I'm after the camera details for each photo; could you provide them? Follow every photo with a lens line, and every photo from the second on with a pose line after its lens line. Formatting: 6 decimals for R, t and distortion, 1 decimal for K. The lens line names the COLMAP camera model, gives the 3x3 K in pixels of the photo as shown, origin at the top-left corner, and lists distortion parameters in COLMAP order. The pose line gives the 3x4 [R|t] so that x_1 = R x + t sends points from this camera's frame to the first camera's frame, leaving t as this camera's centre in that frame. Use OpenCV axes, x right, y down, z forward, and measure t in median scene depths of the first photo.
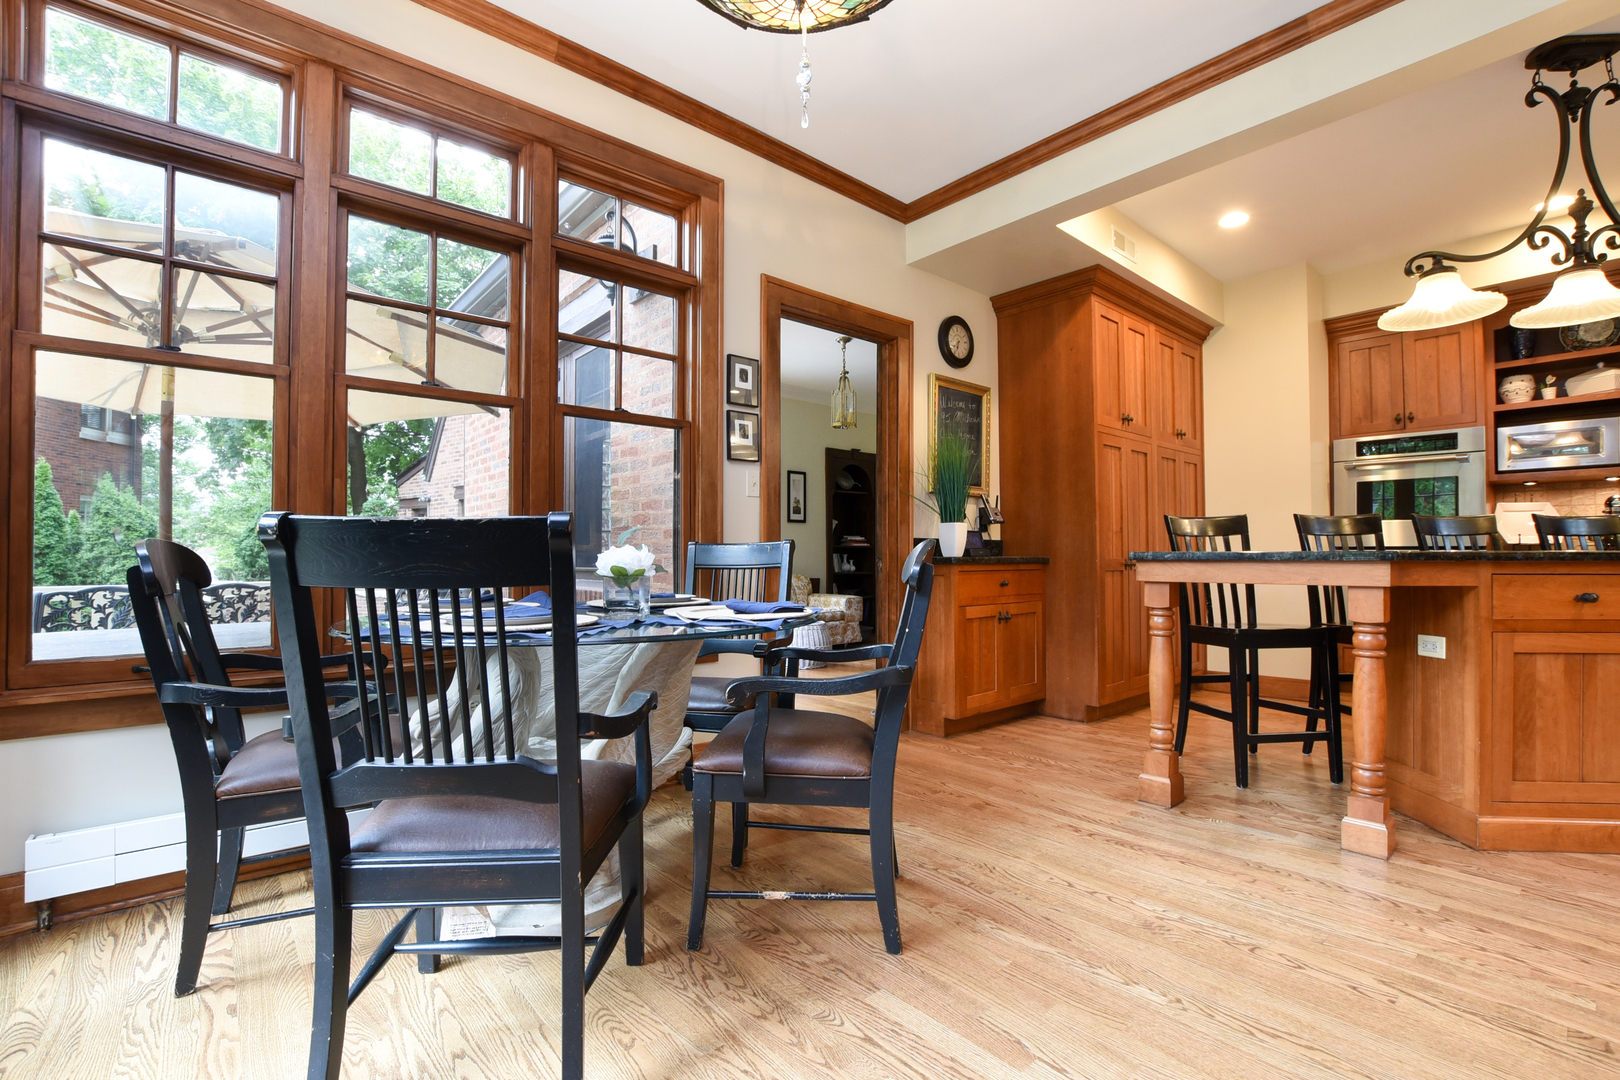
lens RADIAL K [[712.3, 0, 808.6], [0, 712.3, 547.8], [0, 0, 1]] dist [-0.032502, 0.005017]
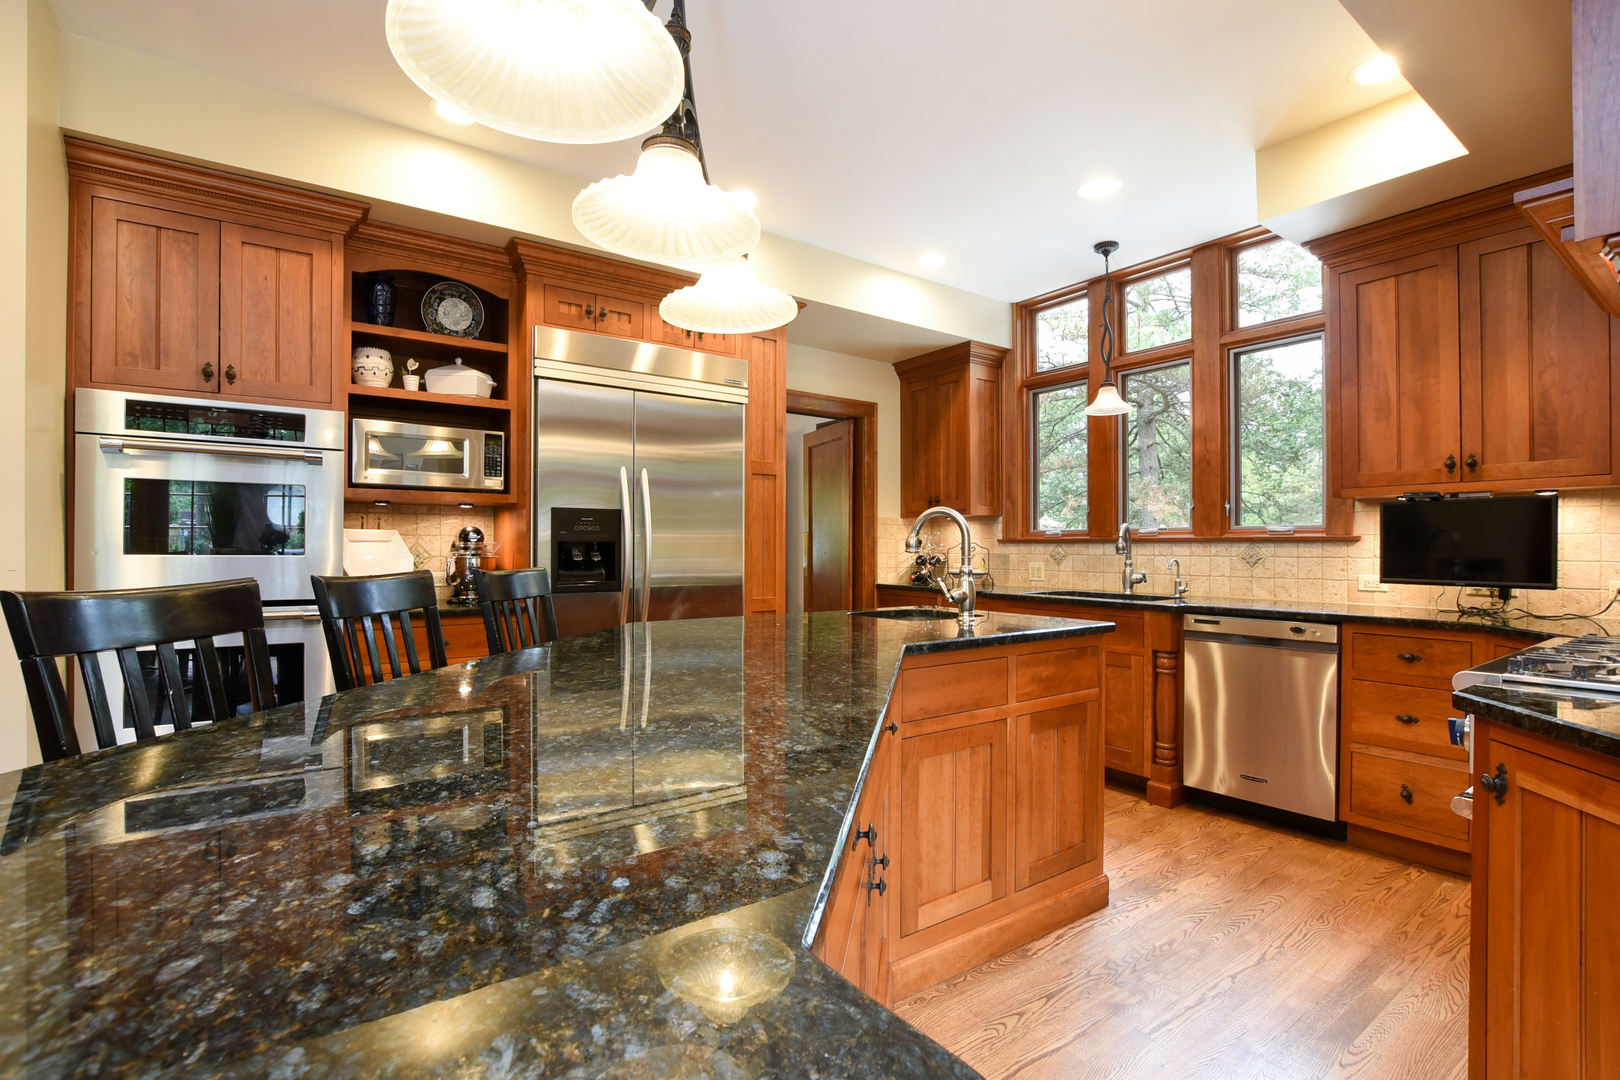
lens RADIAL K [[751.1, 0, 809.6], [0, 751.1, 545.1], [0, 0, 1]] dist [-0.026672, 0.002893]
pose [[0.083312, 0.002755, 0.996520, 0.322577], [-0.013950, 0.999901, -0.001598, -0.056756], [-0.996426, -0.013769, 0.083342, 0.506494]]
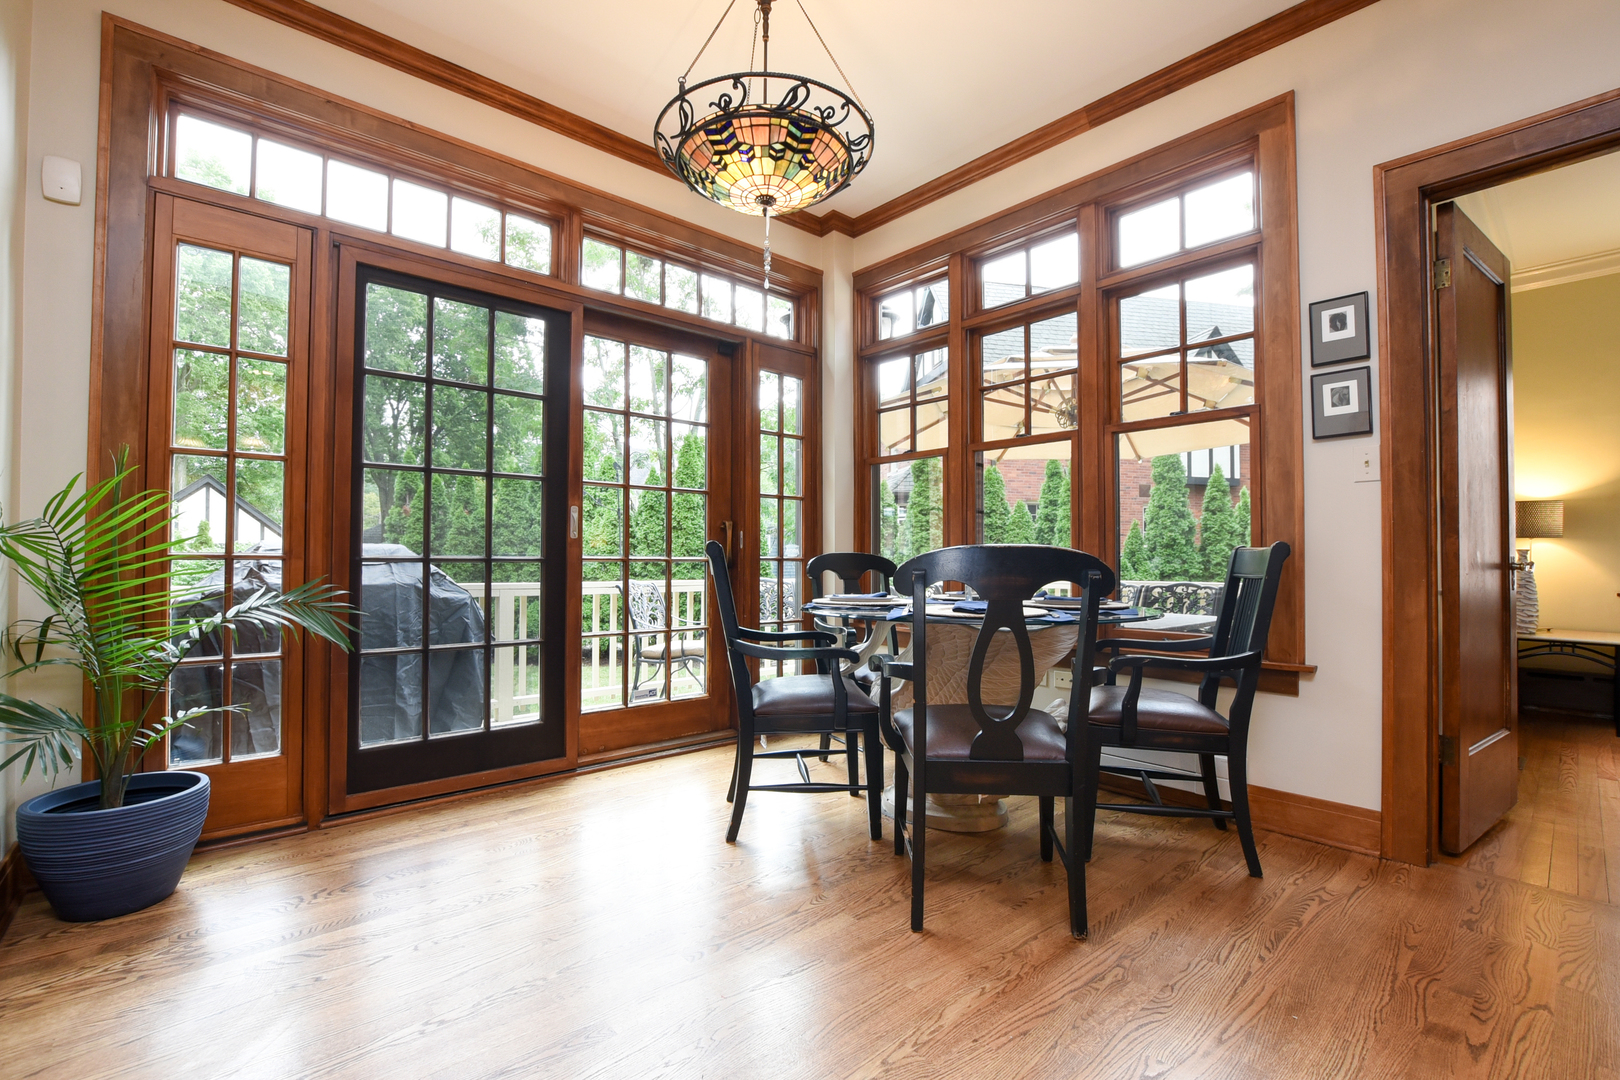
lens RADIAL K [[712.3, 0, 809.3], [0, 712.3, 546.5], [0, 0, 1]] dist [-0.032502, 0.005017]
pose [[0.016786, -0.016395, -0.999725, 0.468493], [0.006430, 0.999847, -0.016289, 0.001704], [0.999838, -0.006155, 0.016889, 0.318573]]
